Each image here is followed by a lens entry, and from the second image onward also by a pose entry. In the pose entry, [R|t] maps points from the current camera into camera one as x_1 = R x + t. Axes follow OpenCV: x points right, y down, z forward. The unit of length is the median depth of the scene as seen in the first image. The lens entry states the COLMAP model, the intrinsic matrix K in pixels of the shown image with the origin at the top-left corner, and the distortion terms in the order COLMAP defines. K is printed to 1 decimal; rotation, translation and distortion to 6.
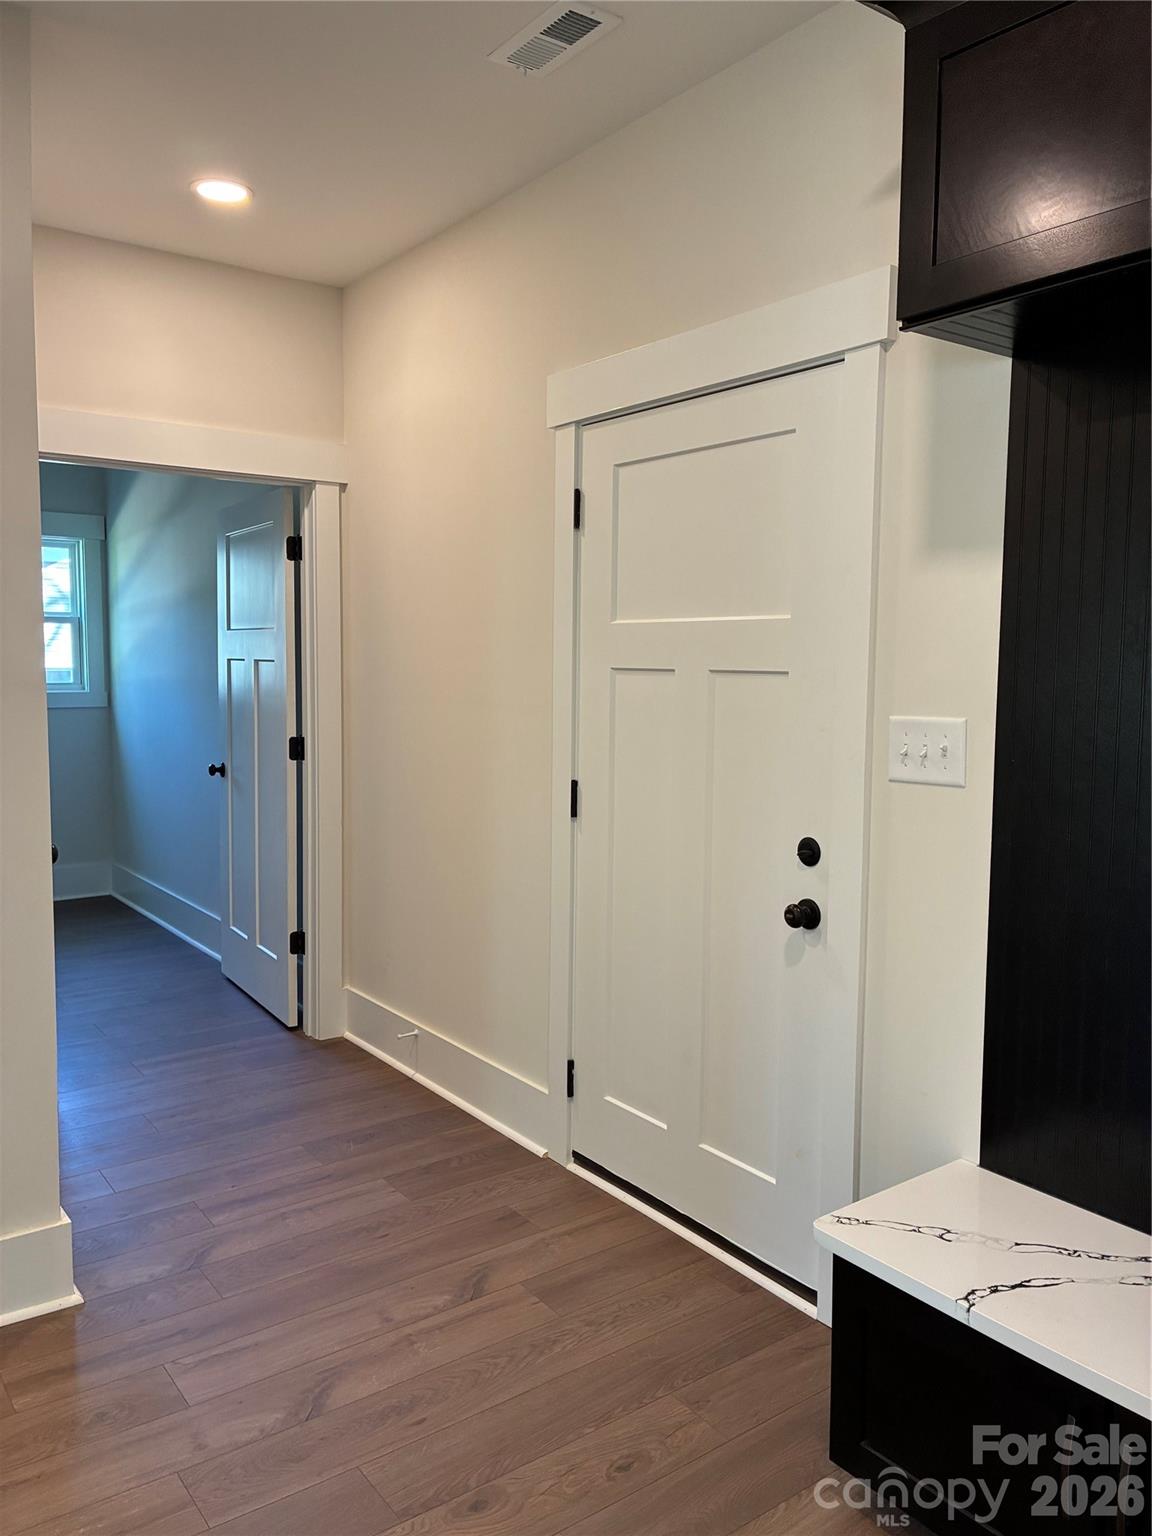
lens RADIAL K [[1156.5, 0, 574.3], [0, 1156.5, 760.4], [0, 0, 1]] dist [0.044748, -0.054400]
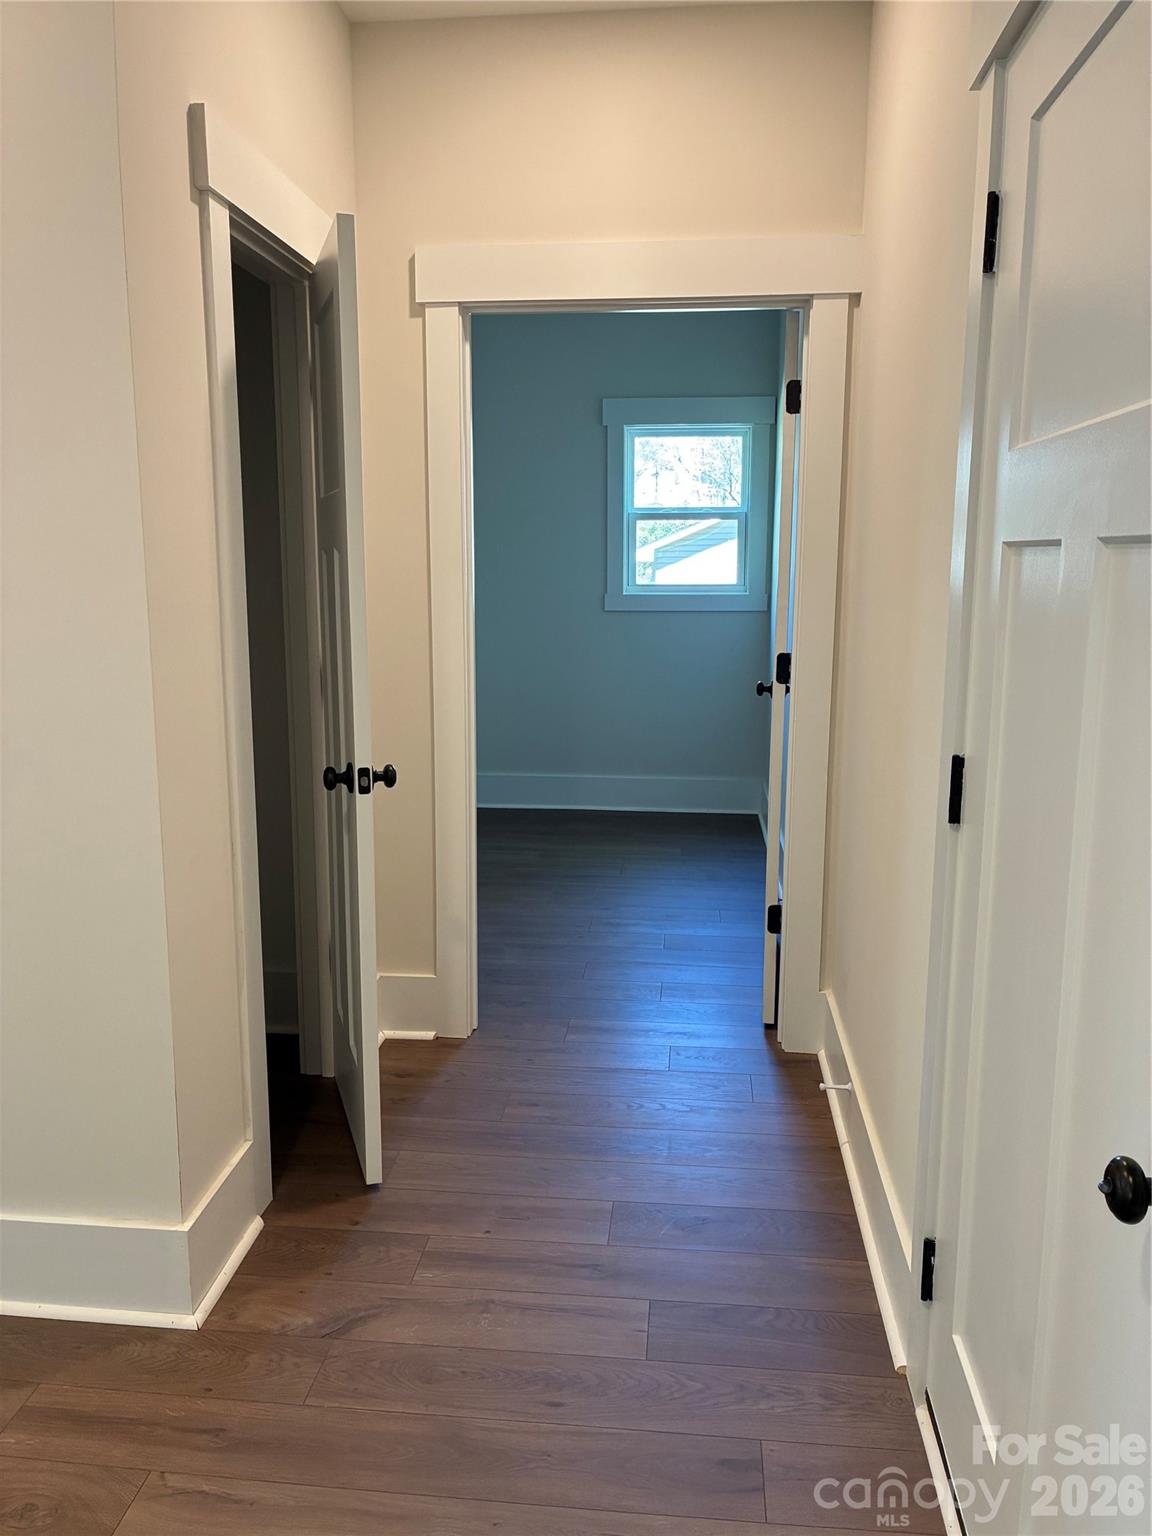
lens RADIAL K [[1156.5, 0, 562.9], [0, 1156.5, 755.9], [0, 0, 1]] dist [0.044748, -0.054400]
pose [[0.736083, 0.103753, -0.668892, 0.219734], [-0.052703, 0.993968, 0.096180, -0.024931], [0.674836, -0.035544, 0.737111, 0.455798]]
